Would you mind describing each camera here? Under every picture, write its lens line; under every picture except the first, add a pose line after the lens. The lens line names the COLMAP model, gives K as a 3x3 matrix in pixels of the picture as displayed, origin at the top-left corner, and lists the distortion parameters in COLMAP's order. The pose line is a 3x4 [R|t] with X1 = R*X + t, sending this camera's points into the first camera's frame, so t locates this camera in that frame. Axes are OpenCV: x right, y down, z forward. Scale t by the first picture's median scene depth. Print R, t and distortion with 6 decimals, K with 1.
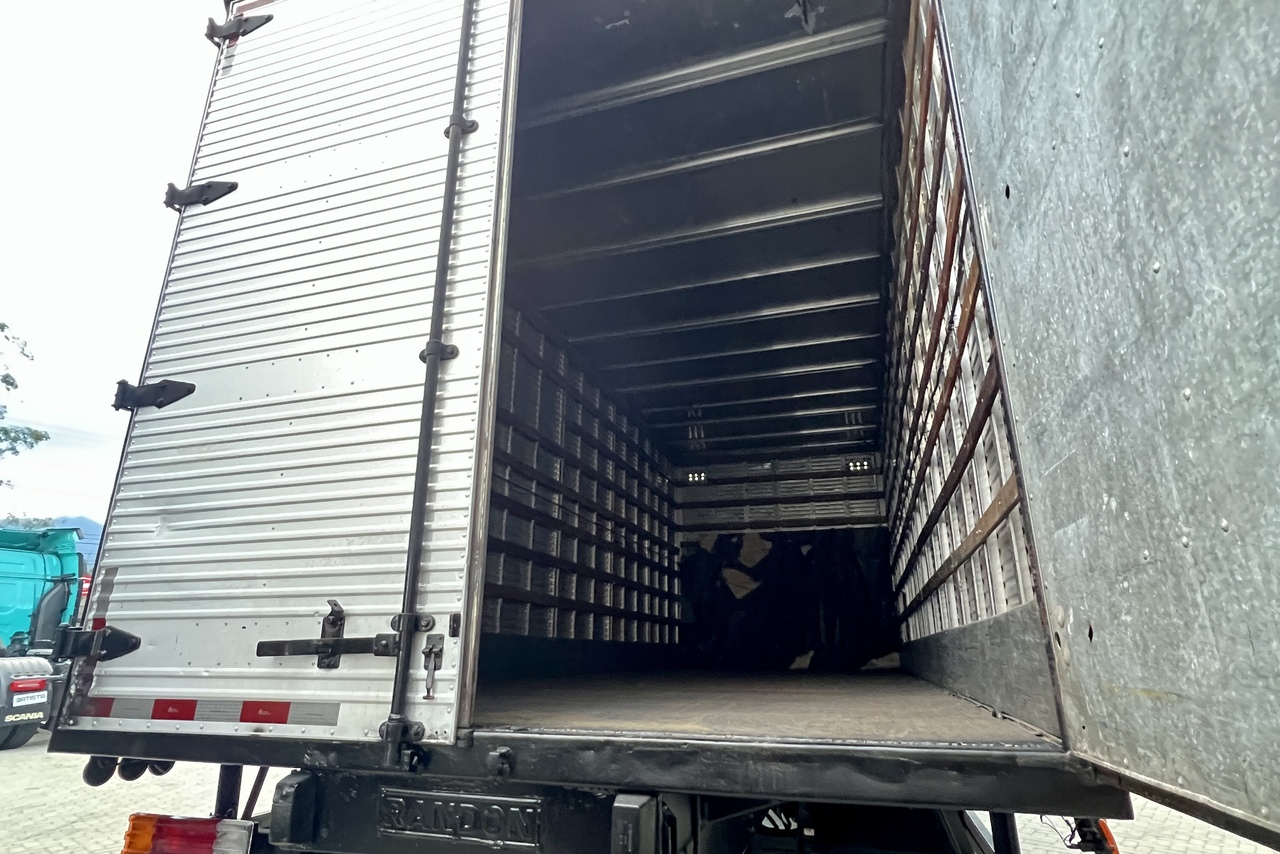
lens RADIAL K [[683.0, 0, 640.0], [0, 683.0, 427.0], [0, 0, 1]] dist [-0.000379, 0.000593]
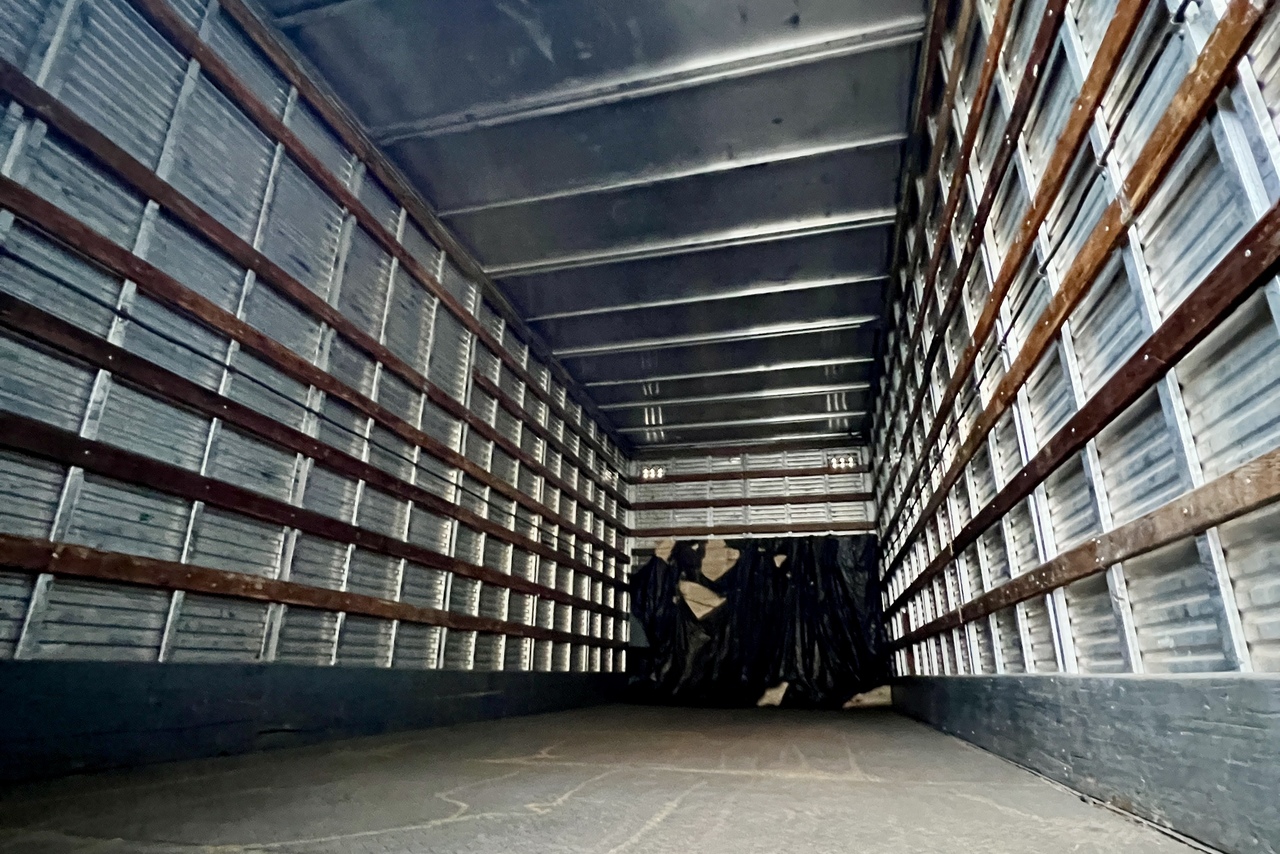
lens RADIAL K [[664.1, 0, 637.0], [0, 664.1, 431.5], [0, 0, 1]] dist [-0.001010, -0.000091]
pose [[0.998630, 0.026613, 0.045055, 0.027897], [-0.025416, 0.999314, -0.026924, 0.049969], [-0.045741, 0.025742, 0.998622, 0.196899]]
